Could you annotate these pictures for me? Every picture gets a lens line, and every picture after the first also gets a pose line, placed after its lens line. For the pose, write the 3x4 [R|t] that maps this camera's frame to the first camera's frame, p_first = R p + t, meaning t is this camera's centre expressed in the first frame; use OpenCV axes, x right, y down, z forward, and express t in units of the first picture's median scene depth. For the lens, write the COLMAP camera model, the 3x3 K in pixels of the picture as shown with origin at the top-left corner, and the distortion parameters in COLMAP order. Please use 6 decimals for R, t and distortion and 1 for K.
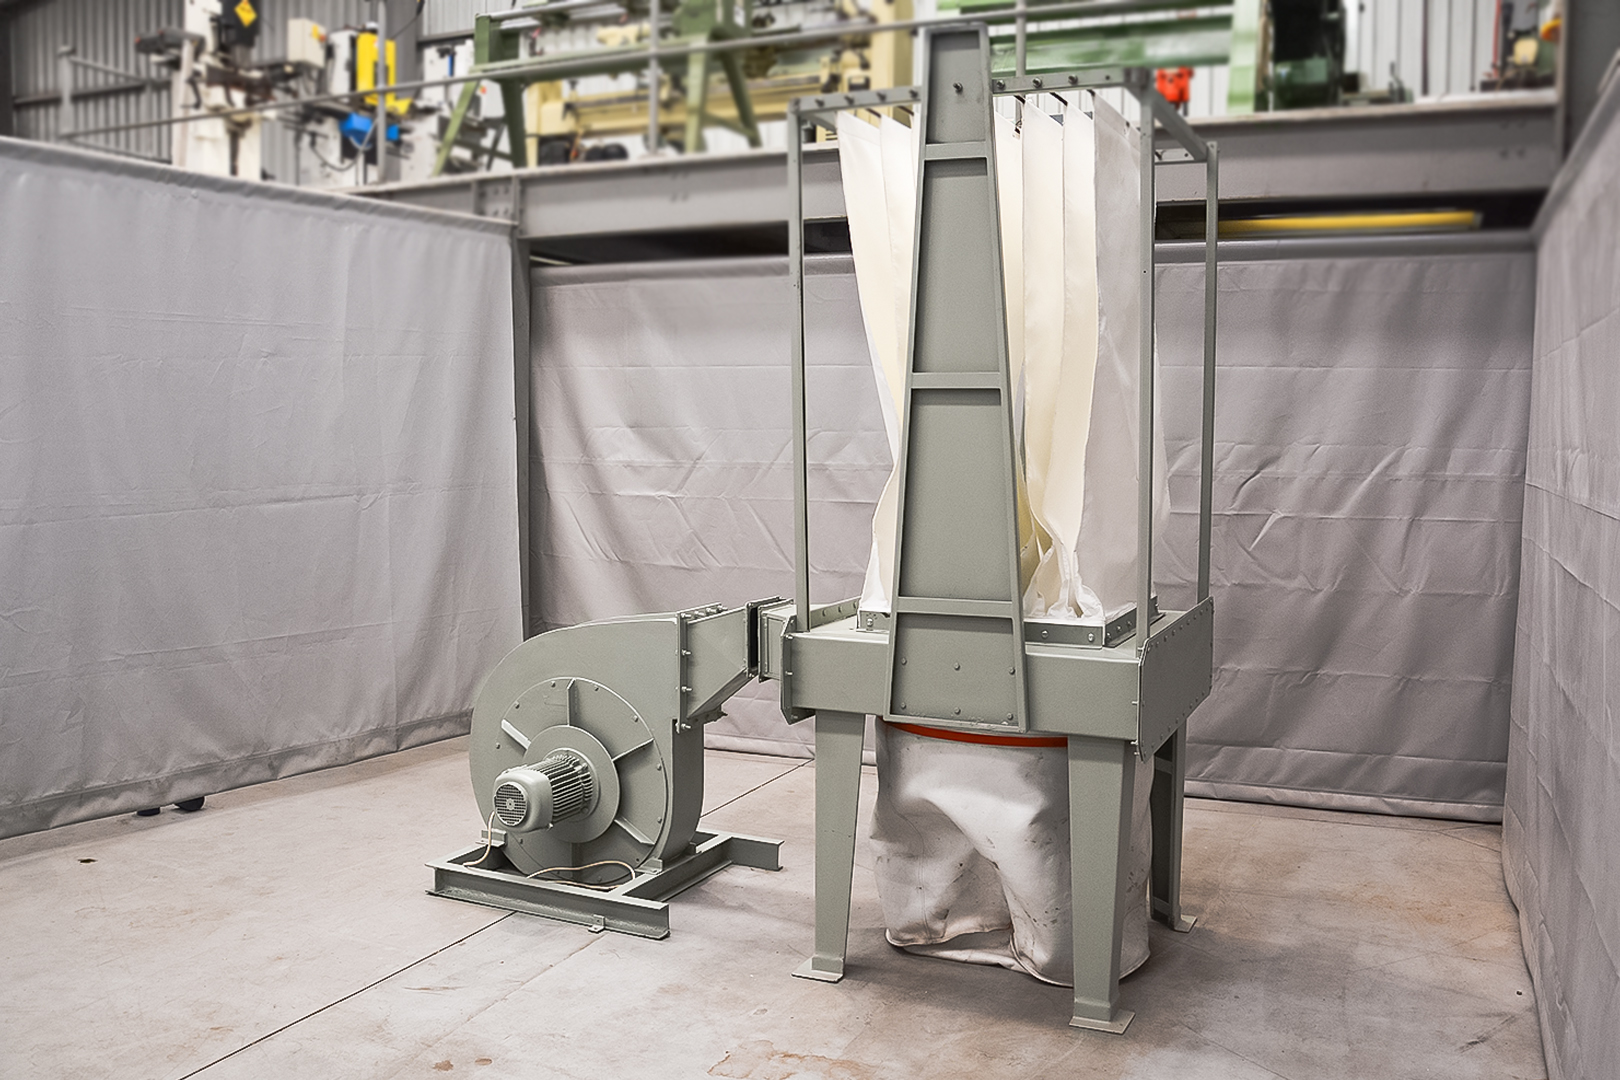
lens RADIAL K [[1385.7, 0, 825.5], [0, 1385.7, 542.4], [0, 0, 1]] dist [-0.170450, 0.158390]
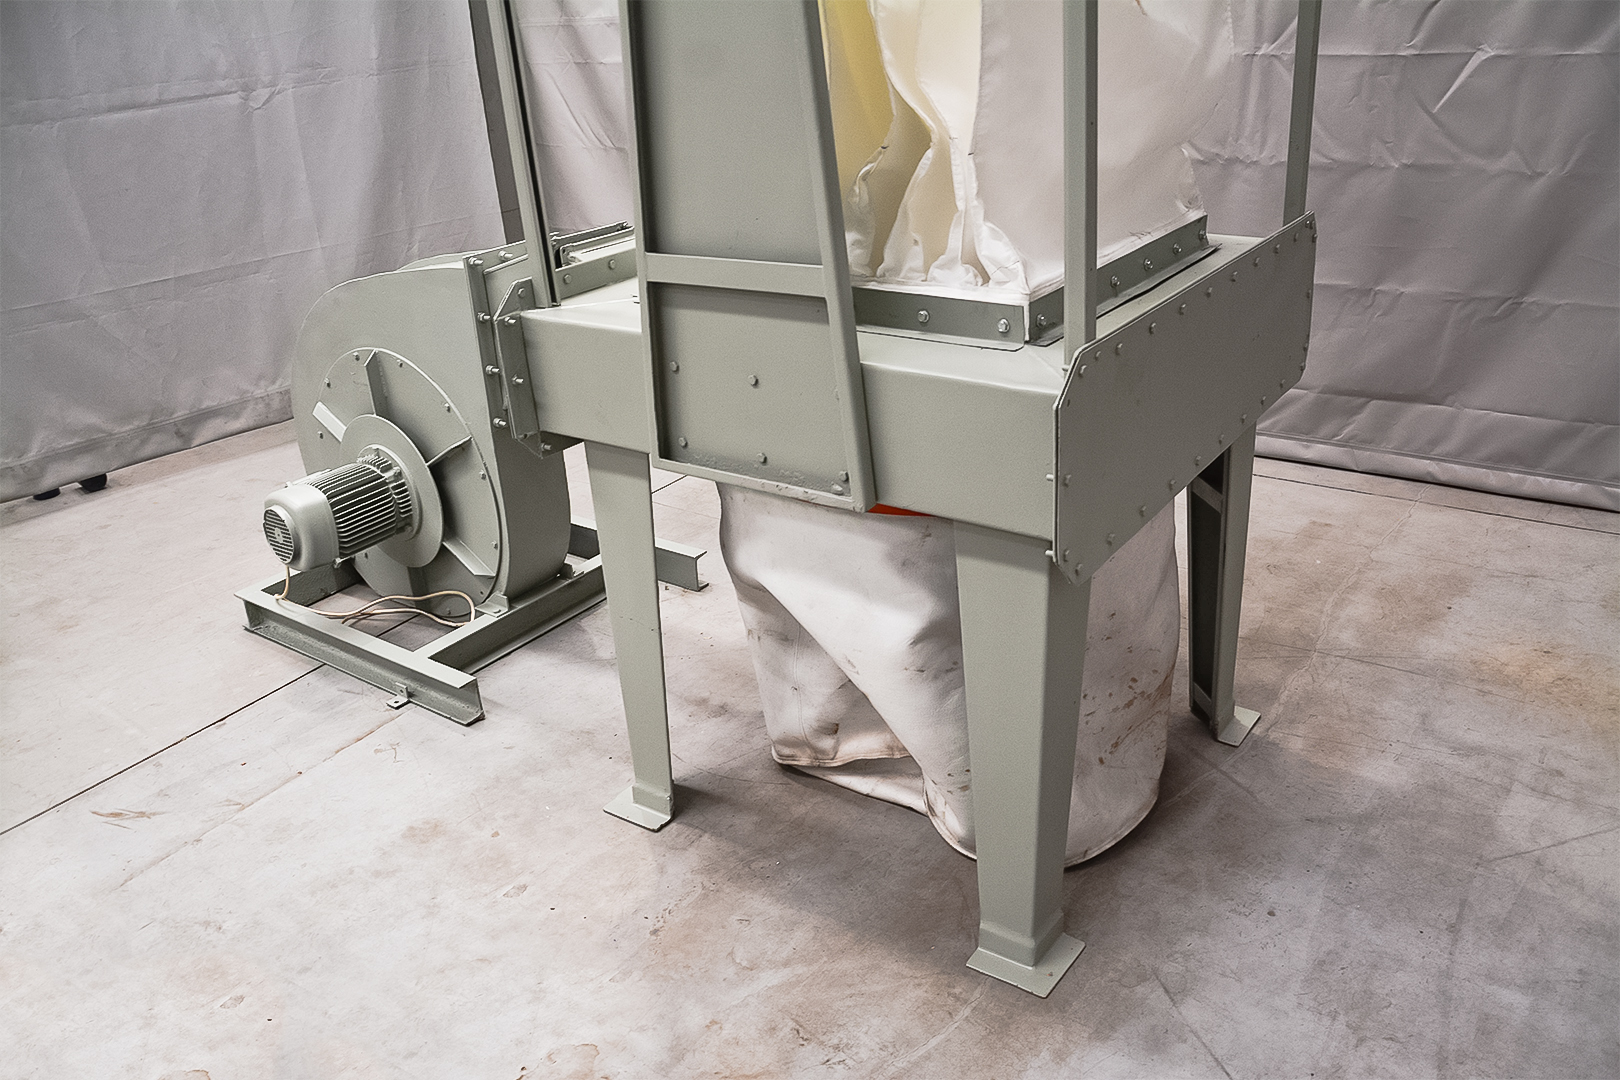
lens RADIAL K [[1271.6, 0, 821.2], [0, 1271.6, 544.0], [0, 0, 1]] dist [-0.162942, 0.128646]
pose [[0.980891, 0.018857, -0.193641, 0.145029], [0.048461, 0.940243, 0.337039, -0.010971], [0.188425, -0.339982, 0.921362, 0.347889]]
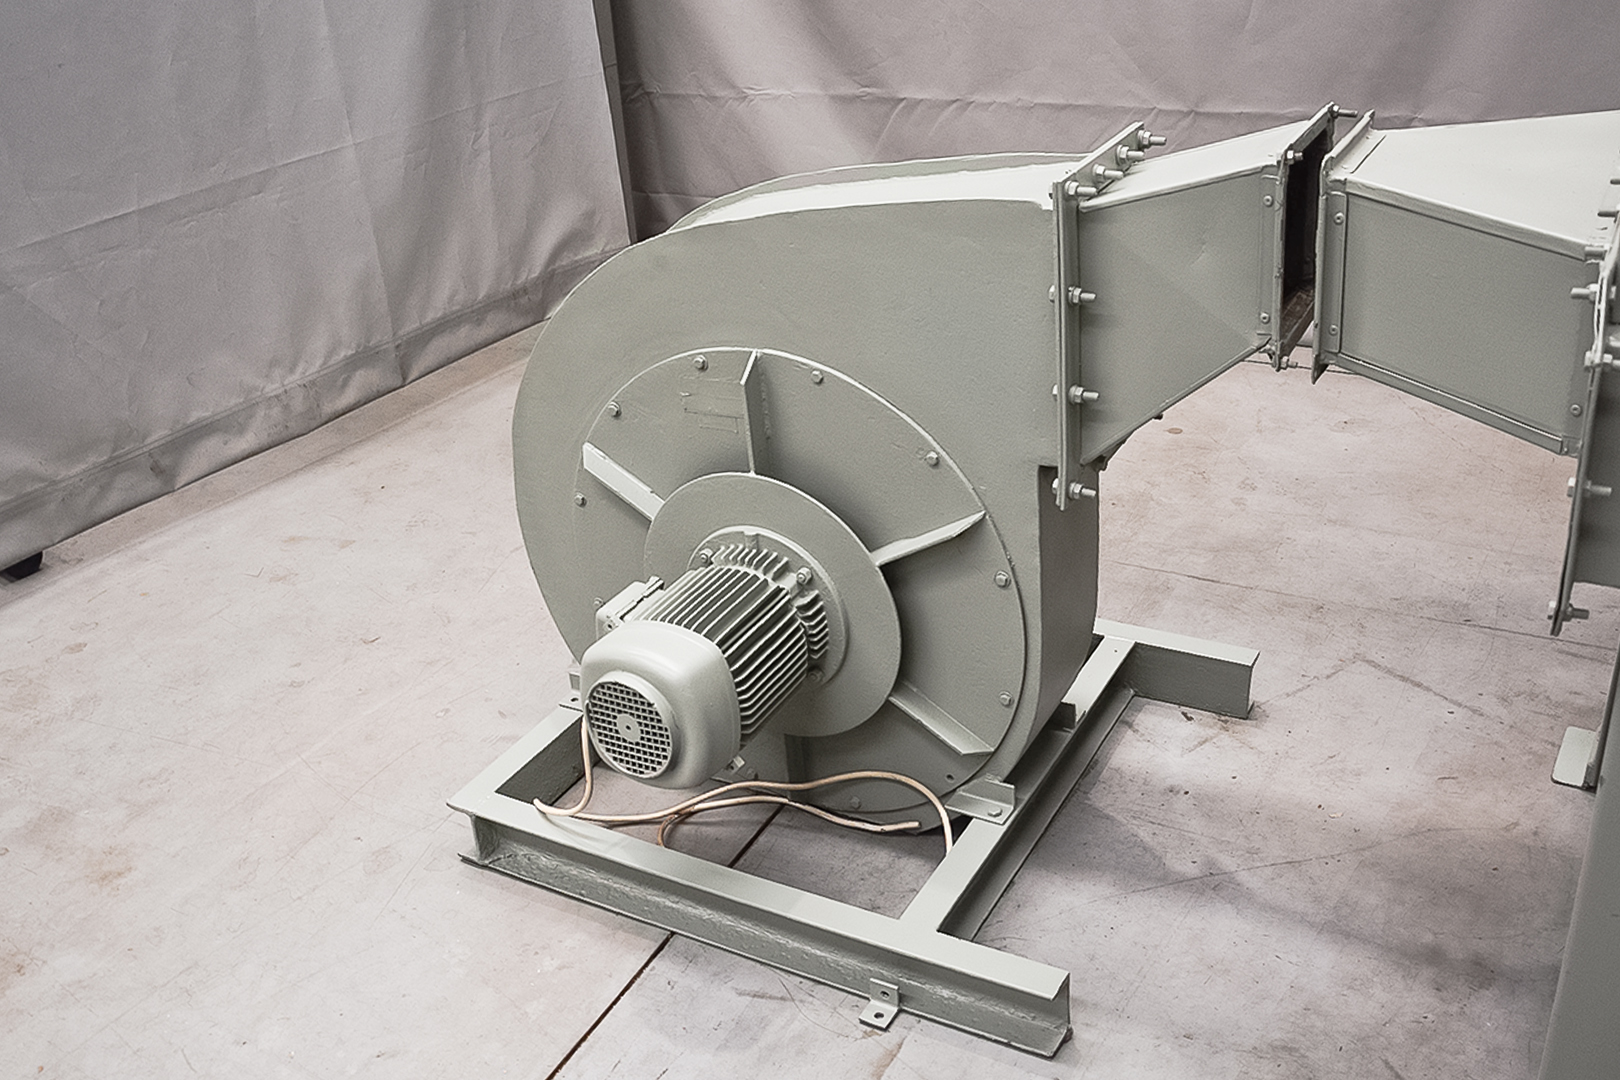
lens RADIAL K [[1576.2, 0, 809.5], [0, 1576.2, 513.1], [0, 0, 1]] dist [-0.158401, 0.123097]
pose [[0.992214, -0.042653, -0.117016, -0.100594], [0.083916, 0.923207, 0.375028, -0.017675], [0.092034, -0.381928, 0.919598, 0.494951]]
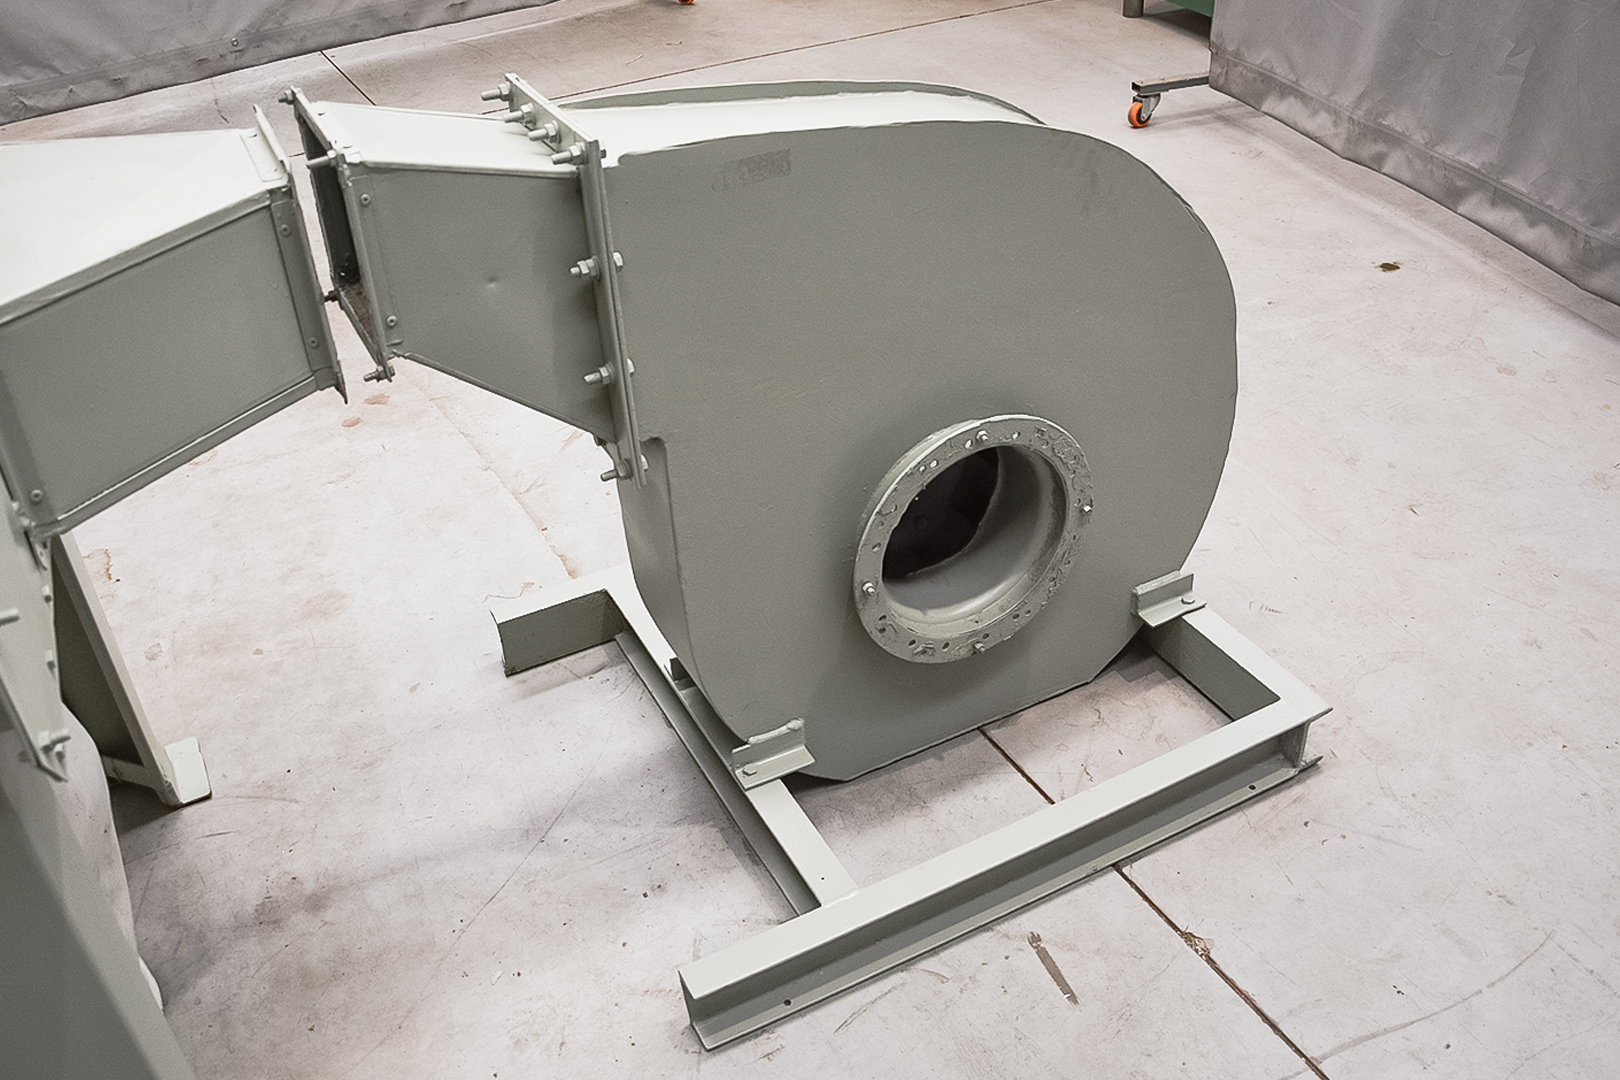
lens RADIAL K [[1456.6, 0, 813.1], [0, 1456.6, 507.8], [0, 0, 1]] dist [-0.156520, 0.122302]
pose [[-0.619449, 0.452371, -0.641595, 0.099490], [-0.009284, 0.813001, 0.582189, -0.056182], [0.784982, 0.366593, -0.499413, 1.025683]]
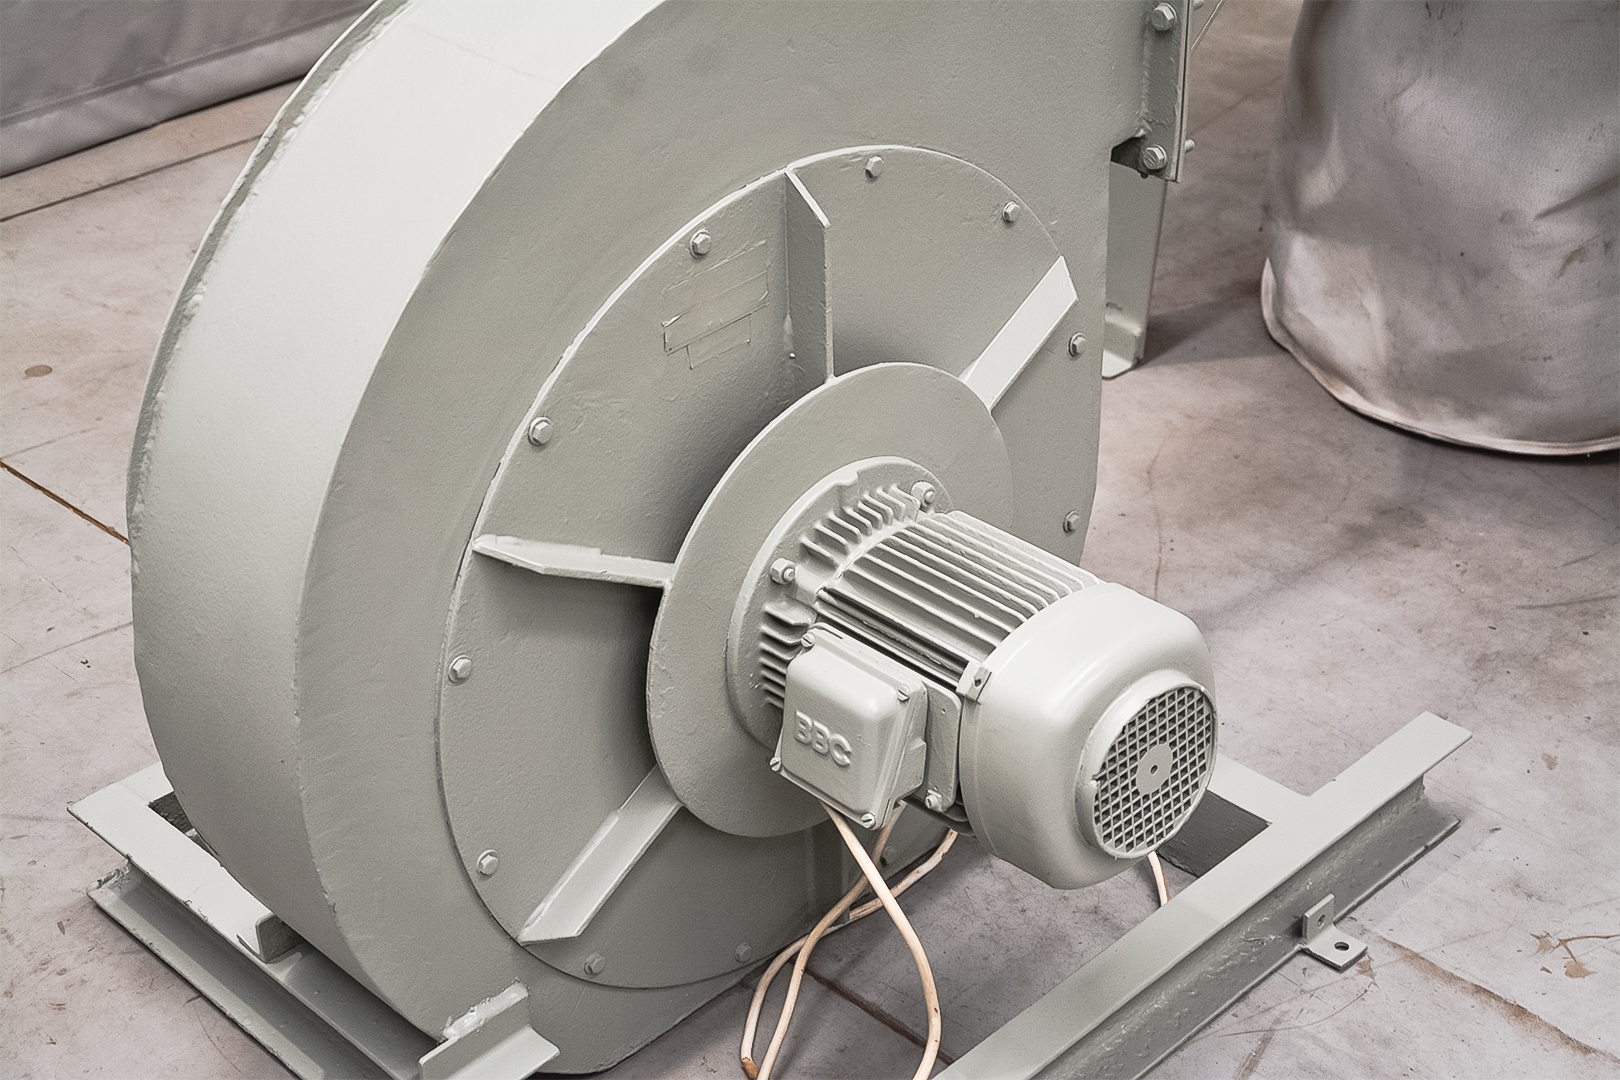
lens RADIAL K [[2433.3, 0, 810.0], [0, 2433.3, 540.0], [0, 0, 1]] dist [0.172840, 0.035696]
pose [[0.356747, -0.507165, 0.784548, -0.429657], [0.106981, 0.856460, 0.505007, -0.037338], [-0.928055, -0.096228, 0.359796, 0.720110]]
